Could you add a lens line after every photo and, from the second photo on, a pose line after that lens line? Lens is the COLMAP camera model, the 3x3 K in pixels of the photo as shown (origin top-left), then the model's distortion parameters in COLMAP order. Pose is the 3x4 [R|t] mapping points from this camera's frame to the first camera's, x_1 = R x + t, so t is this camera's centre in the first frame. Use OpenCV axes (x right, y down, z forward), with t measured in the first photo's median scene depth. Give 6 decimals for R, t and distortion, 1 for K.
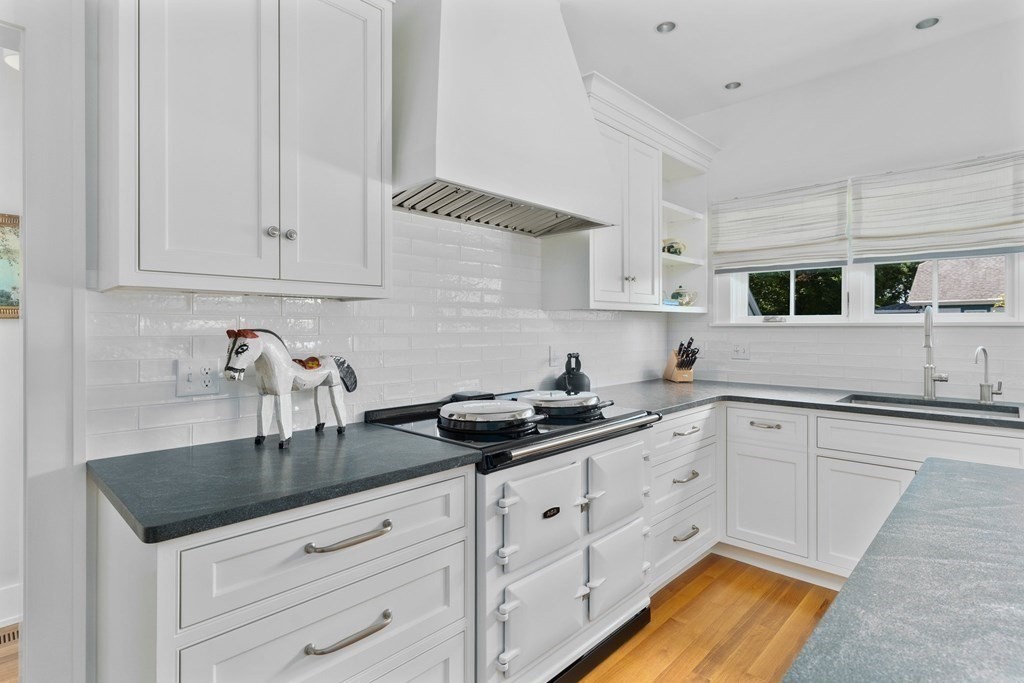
lens RADIAL K [[533.1, 0, 517.2], [0, 533.1, 332.6], [0, 0, 1]] dist [-0.002340, 0.001036]
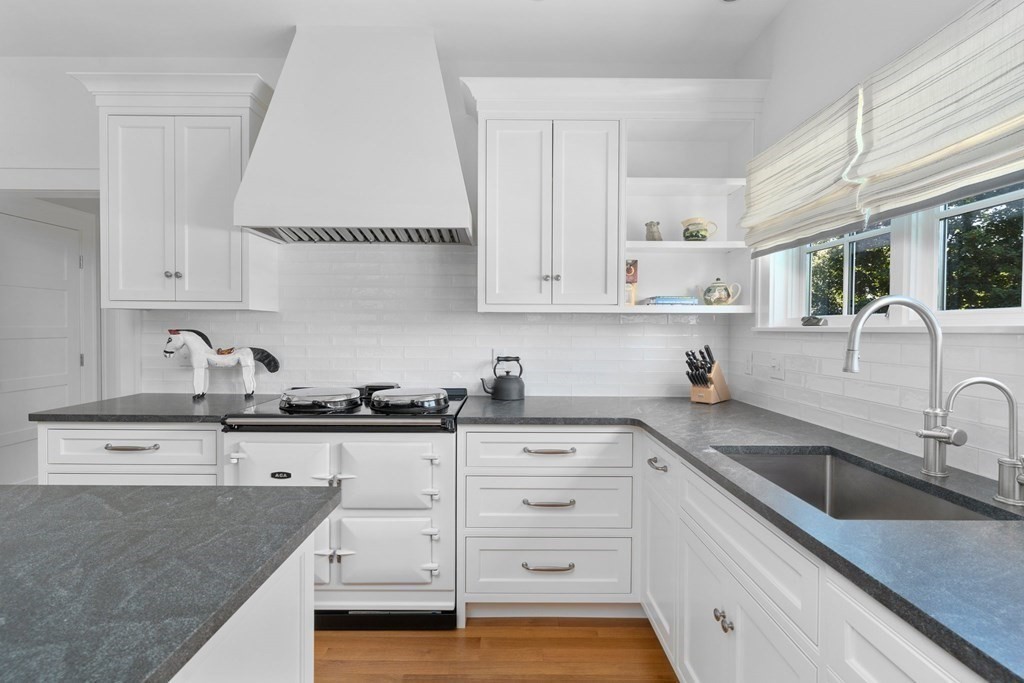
lens RADIAL K [[533.1, 0, 518.6], [0, 533.1, 341.7], [0, 0, 1]] dist [-0.002340, 0.001036]
pose [[0.675043, 0.022996, -0.737419, 1.103108], [-0.014205, 0.999734, 0.018173, -0.010410], [0.737641, -0.001792, 0.675191, 0.447626]]
